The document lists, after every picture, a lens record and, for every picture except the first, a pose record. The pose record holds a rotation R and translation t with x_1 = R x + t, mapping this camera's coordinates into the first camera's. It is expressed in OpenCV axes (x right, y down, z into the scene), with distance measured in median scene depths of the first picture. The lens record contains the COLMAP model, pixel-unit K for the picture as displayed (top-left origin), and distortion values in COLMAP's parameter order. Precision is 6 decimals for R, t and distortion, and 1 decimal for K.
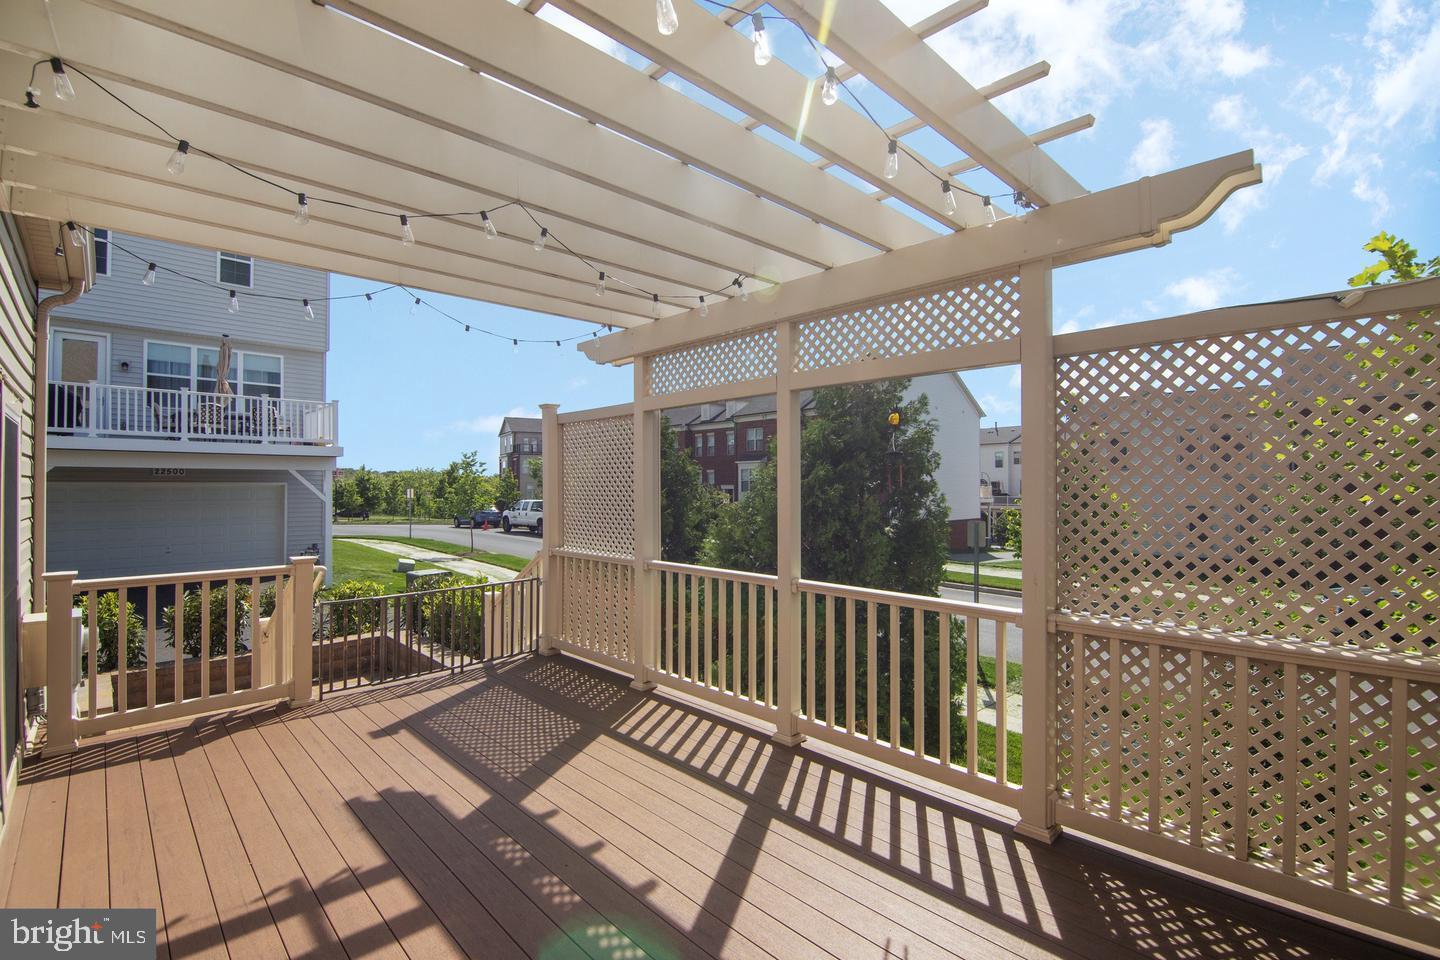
lens RADIAL K [[645.3, 0, 722.7], [0, 645.3, 480.8], [0, 0, 1]] dist [-0.005101, -0.009359]
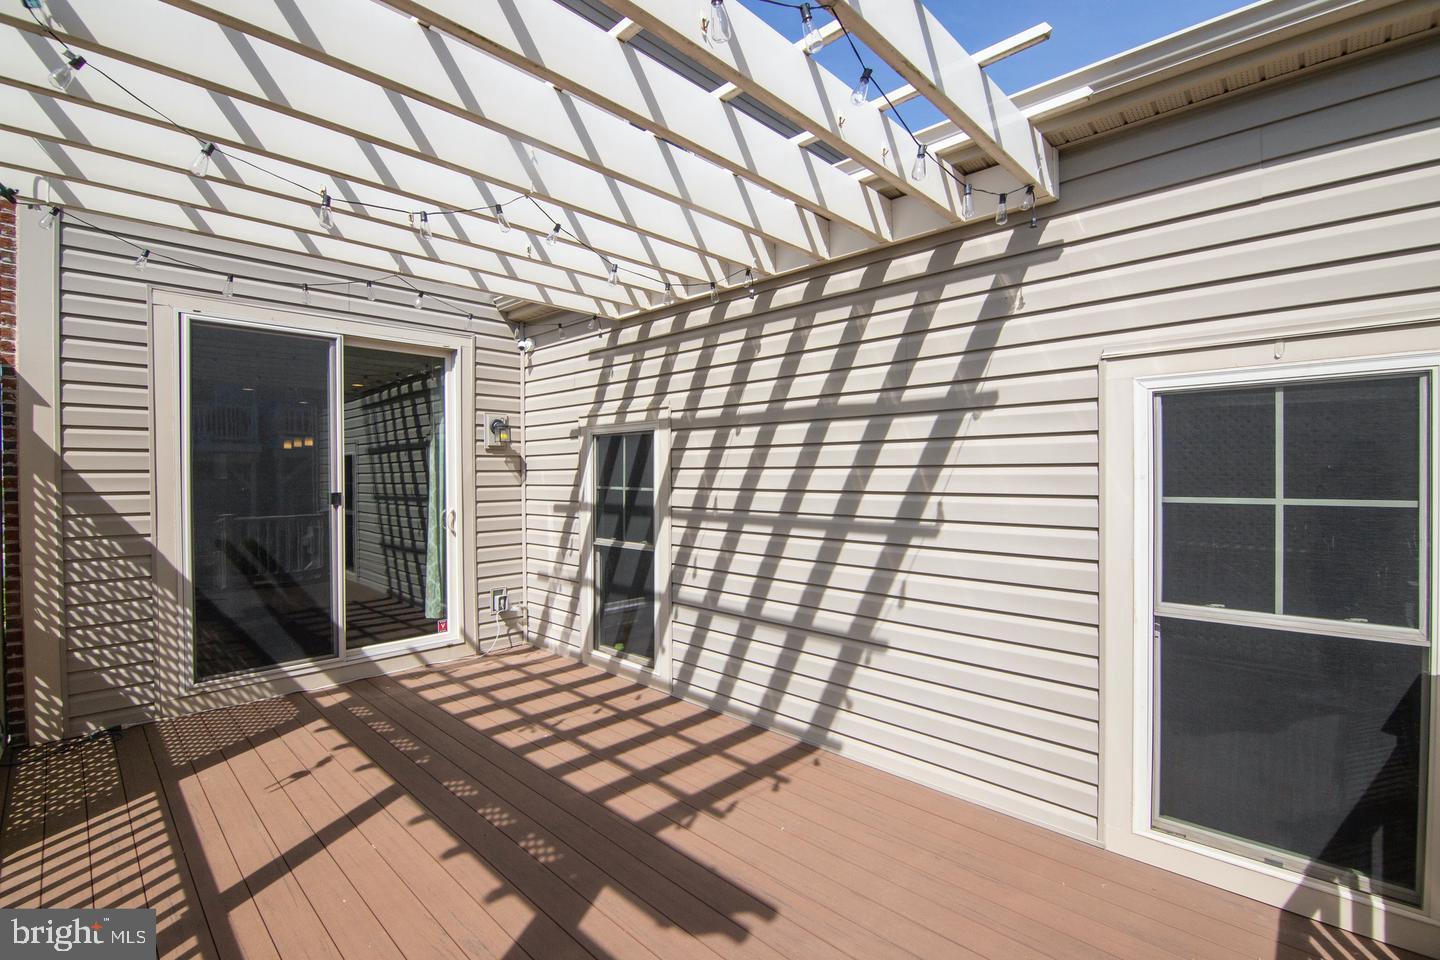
lens RADIAL K [[645.3, 0, 722.7], [0, 645.3, 480.8], [0, 0, 1]] dist [-0.005101, -0.009359]
pose [[-0.999401, 0.011071, -0.032795, -0.585391], [0.011062, 0.999939, 0.000464, 0.012450], [0.032798, 0.000101, -0.999462, 1.996021]]
